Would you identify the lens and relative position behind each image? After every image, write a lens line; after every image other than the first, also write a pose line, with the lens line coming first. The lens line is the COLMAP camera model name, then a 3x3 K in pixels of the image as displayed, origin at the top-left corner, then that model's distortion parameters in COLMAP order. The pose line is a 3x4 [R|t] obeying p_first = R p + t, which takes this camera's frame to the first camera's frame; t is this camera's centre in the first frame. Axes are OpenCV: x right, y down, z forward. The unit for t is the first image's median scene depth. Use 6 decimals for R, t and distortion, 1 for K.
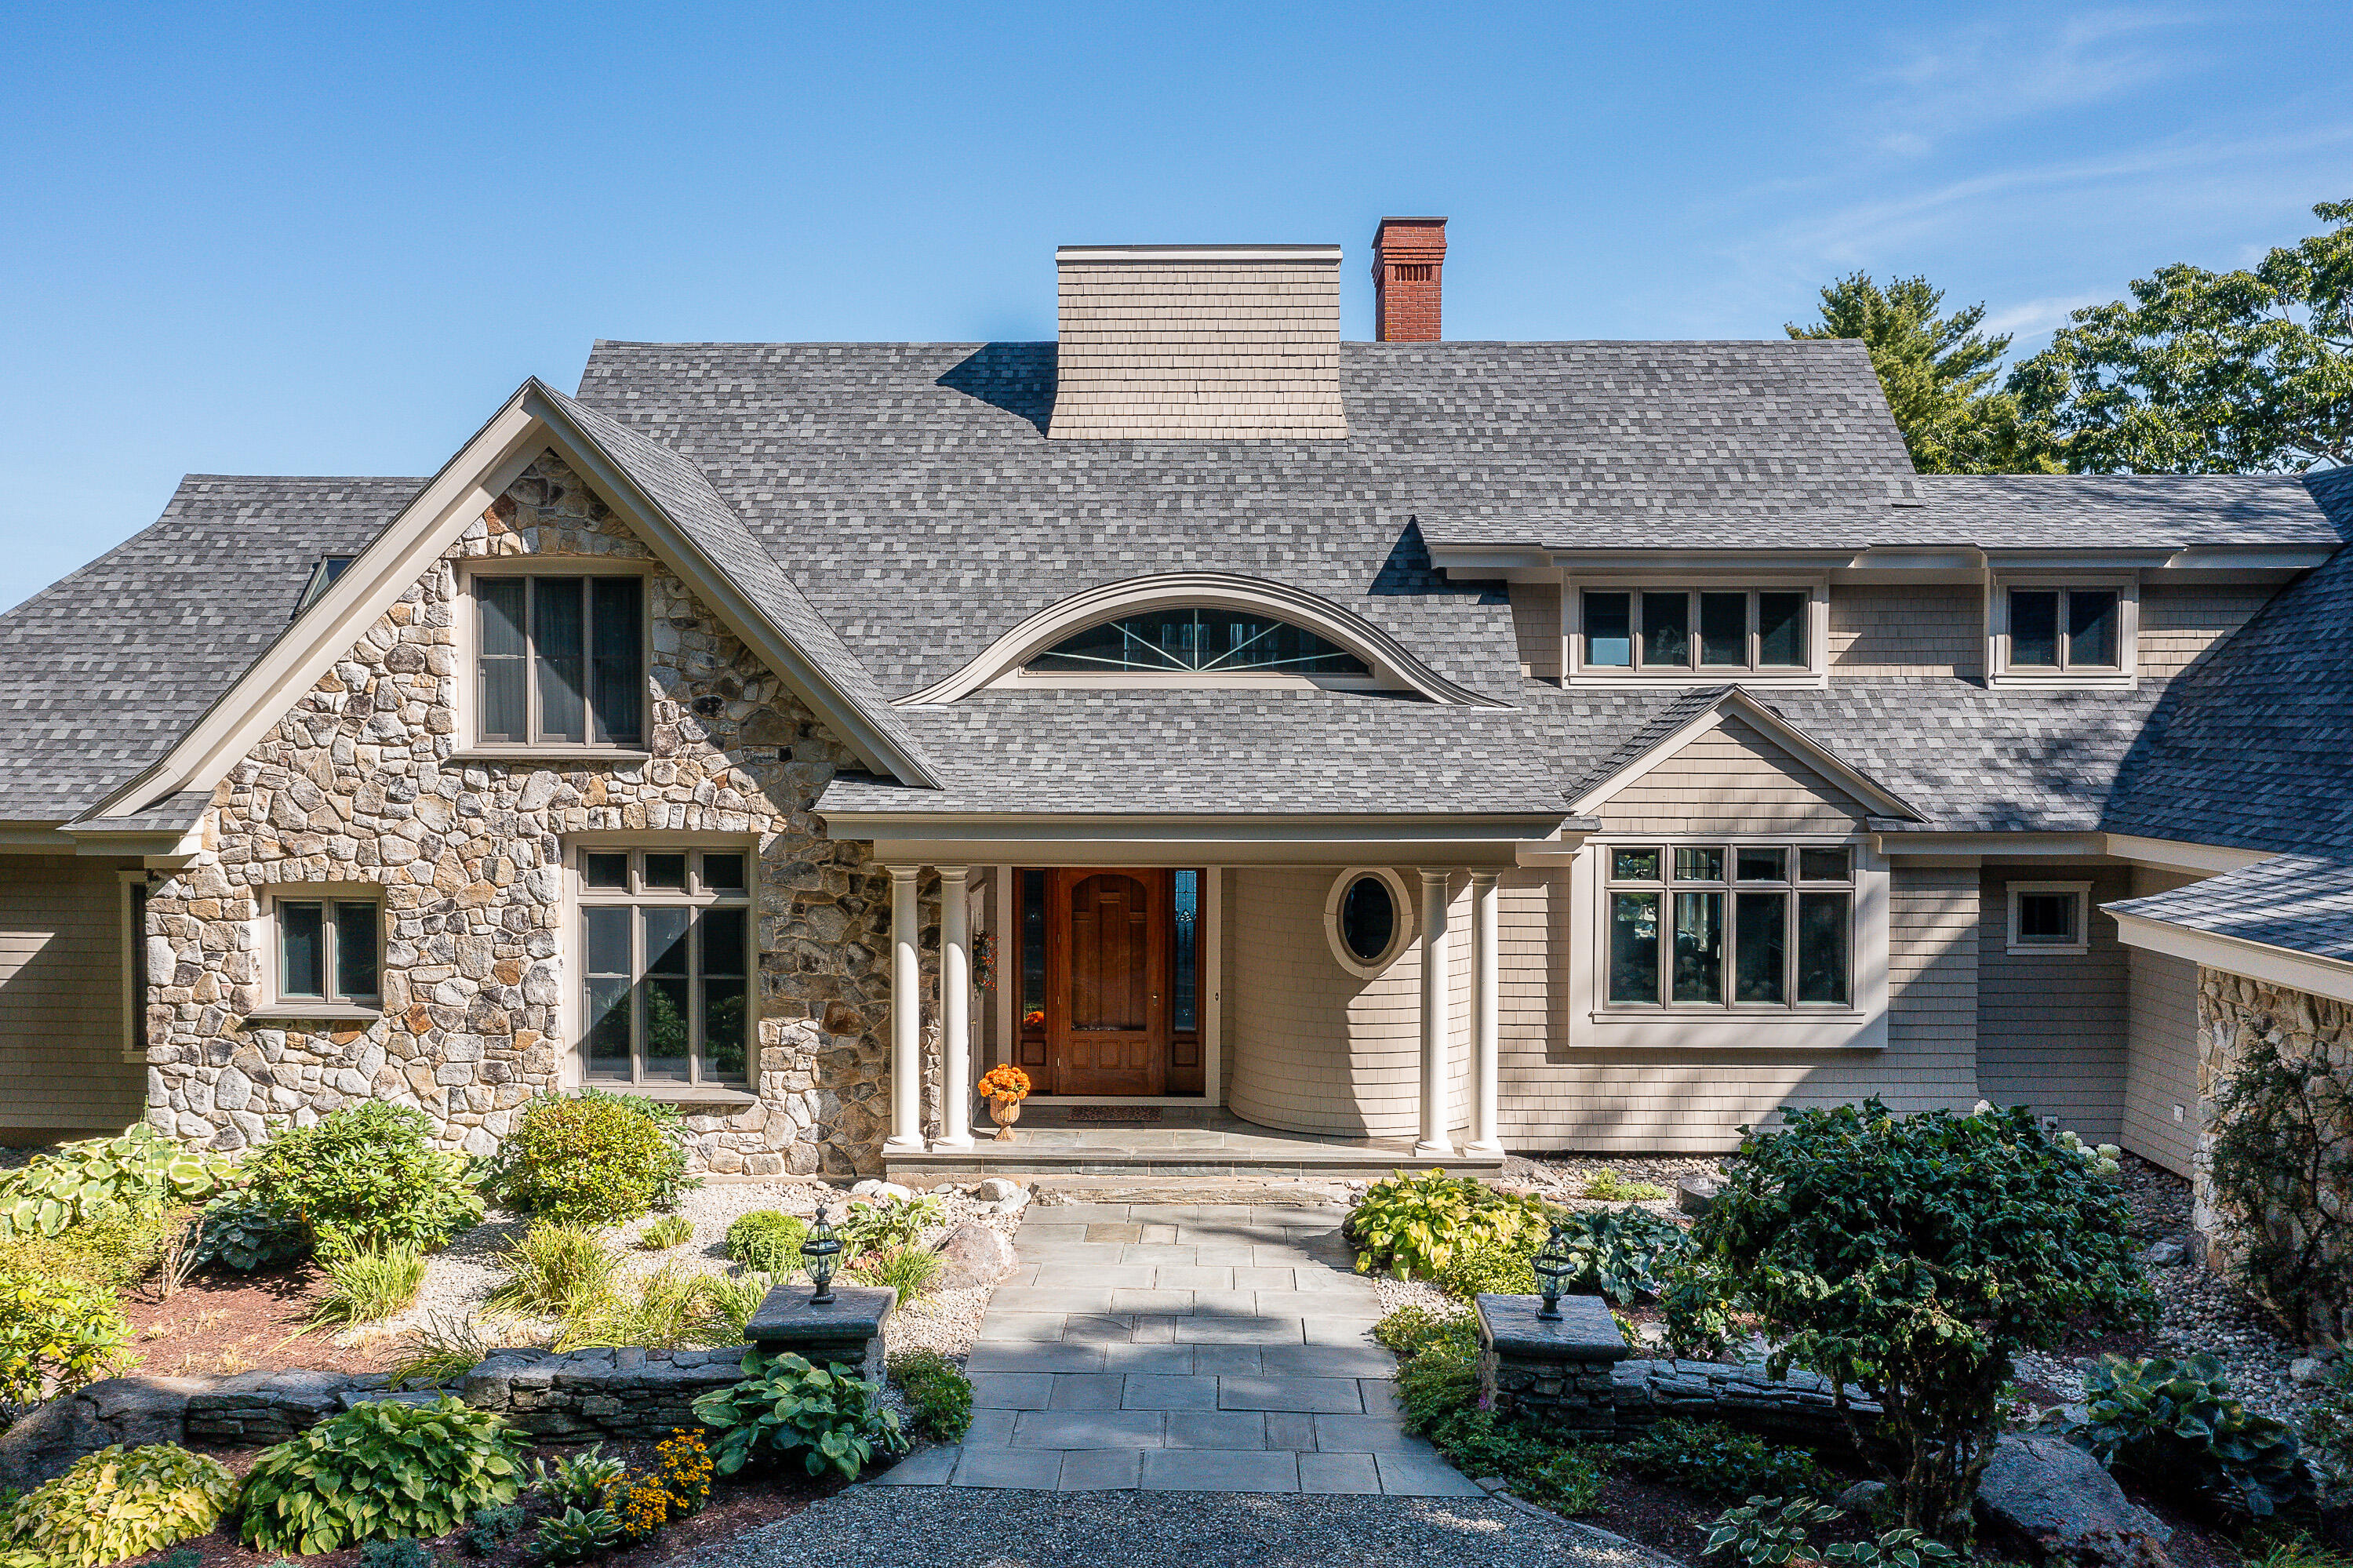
lens RADIAL K [[1883.5, 0, 1168.4], [0, 1883.5, 766.5], [0, 0, 1]] dist [-0.013884, 0.006572]
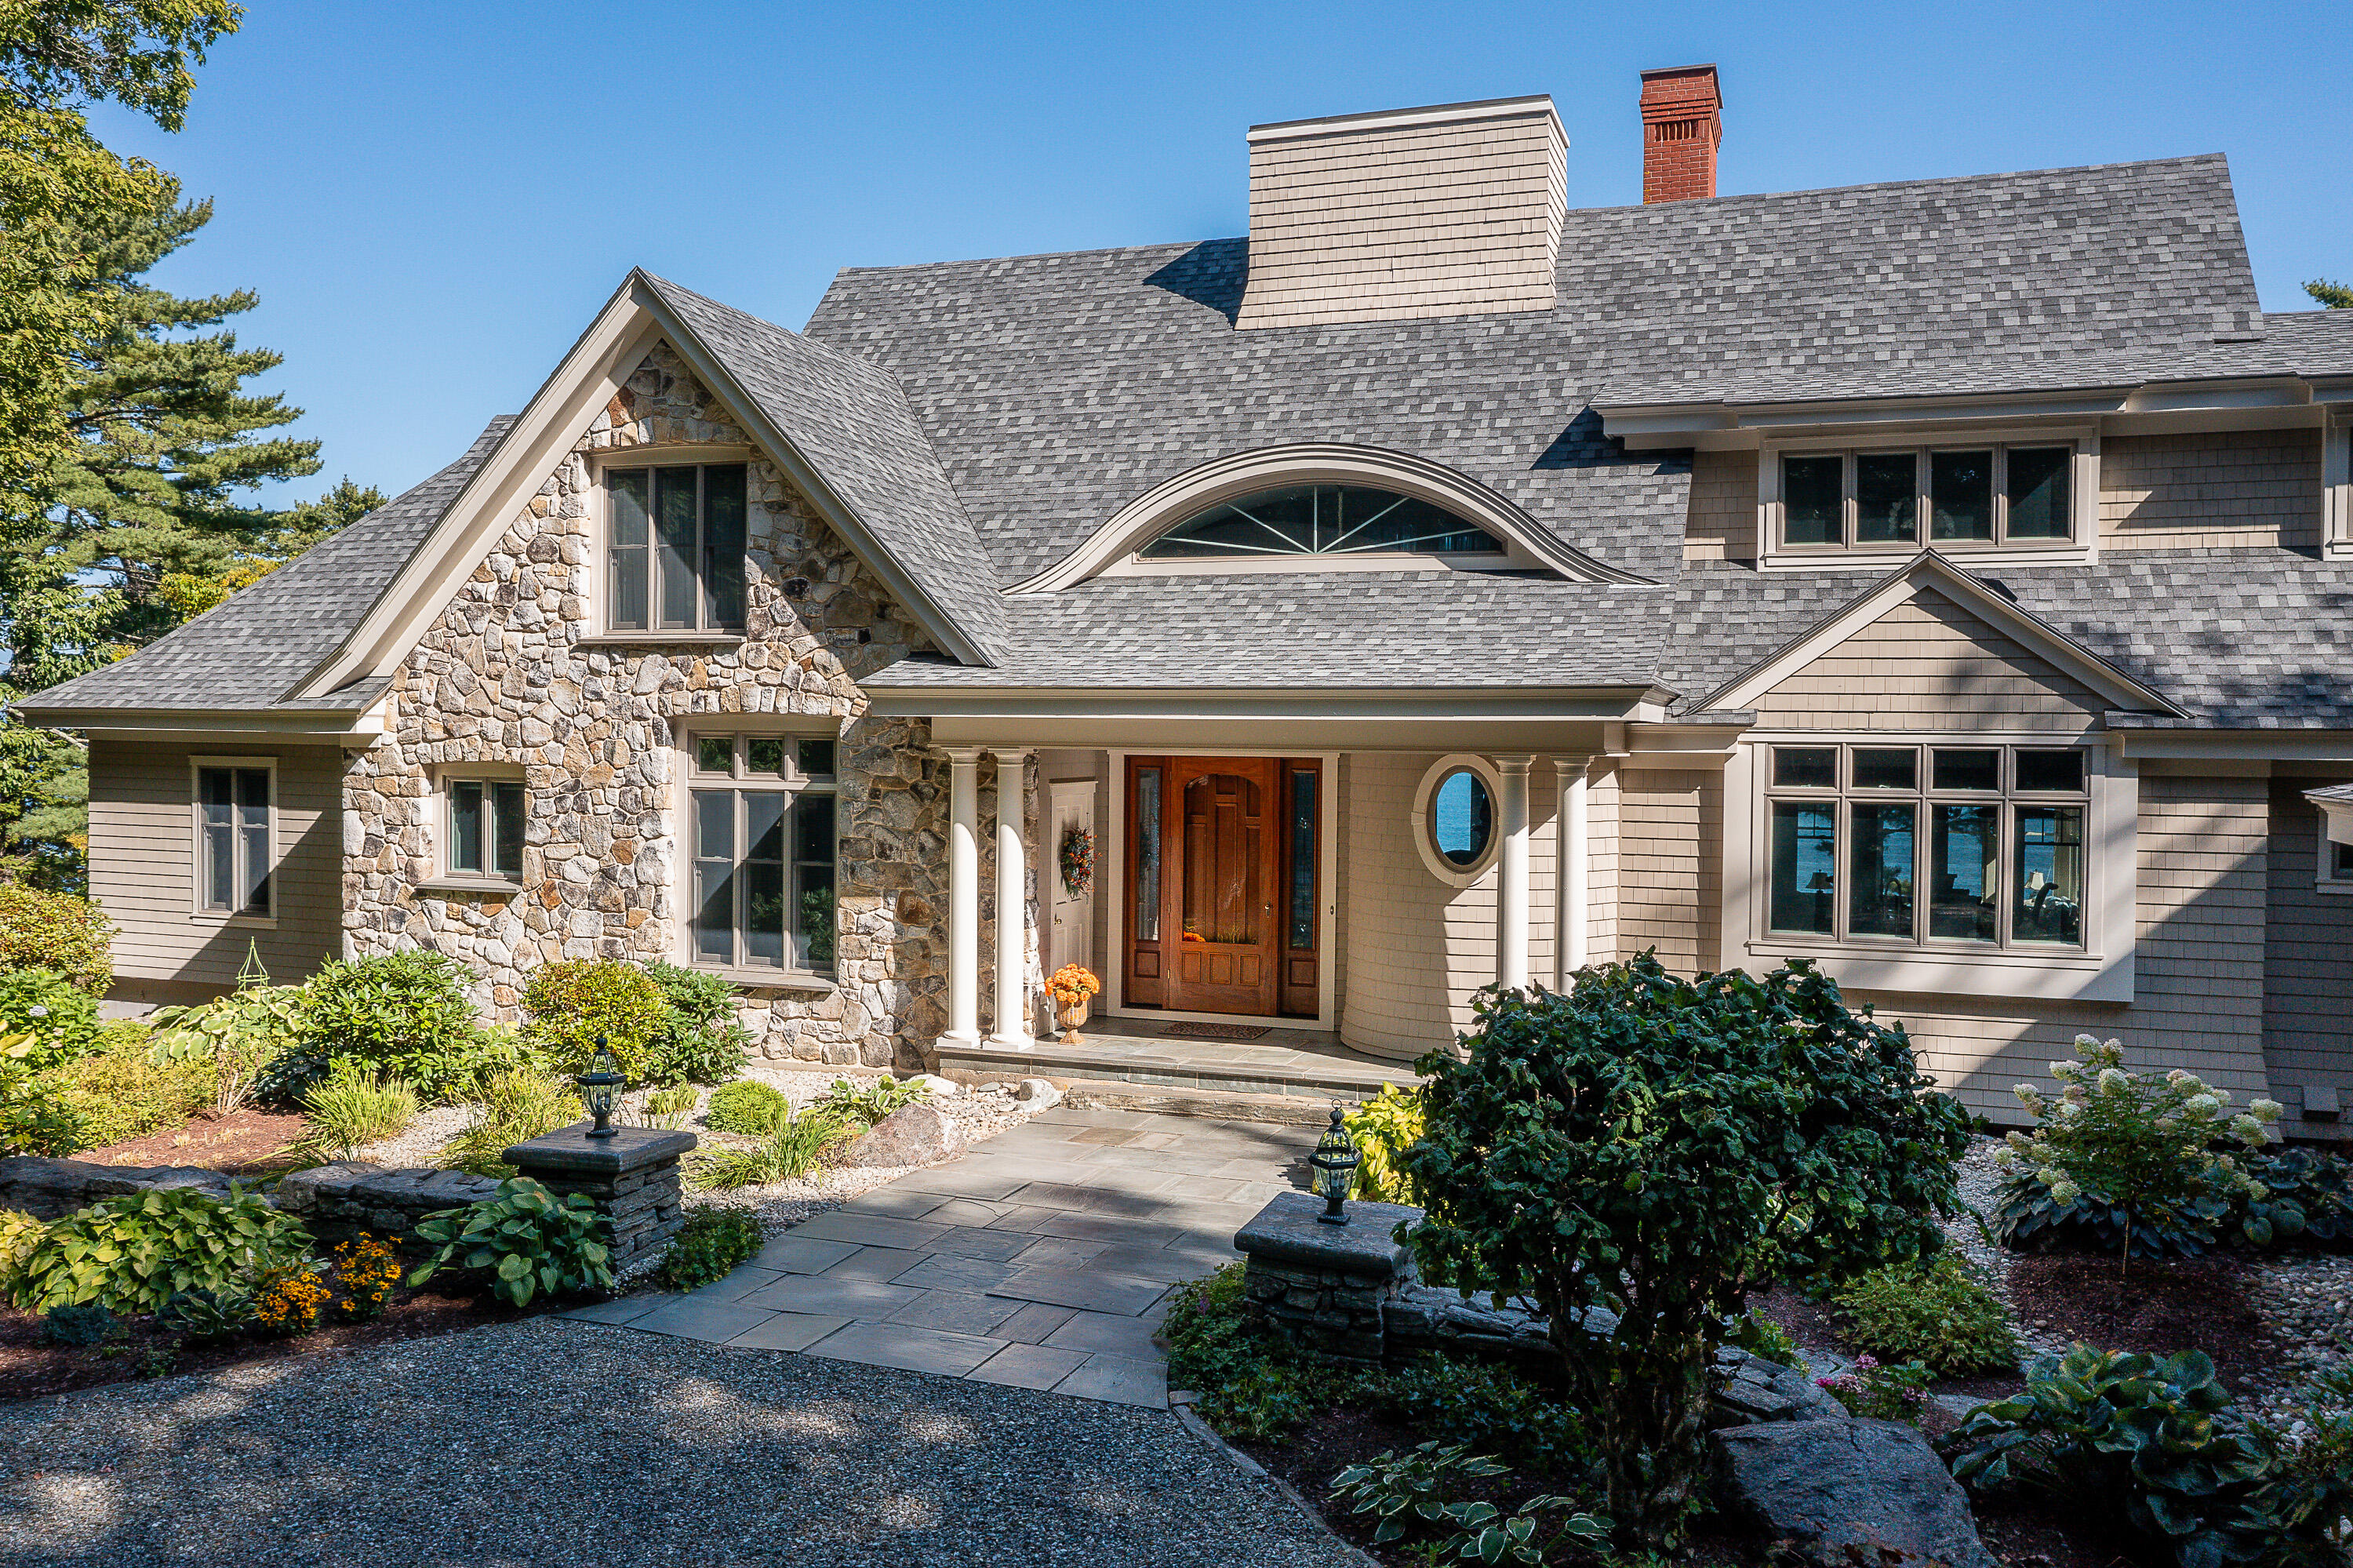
lens RADIAL K [[1867.5, 0, 1182.6], [0, 1867.5, 770.2], [0, 0, 1]] dist [-0.007888, 0.004860]
pose [[0.948077, 0.013851, -0.317740, 0.248814], [-0.016726, 0.999840, -0.006320, 0.062810], [0.317602, 0.011306, 0.948157, 0.122340]]
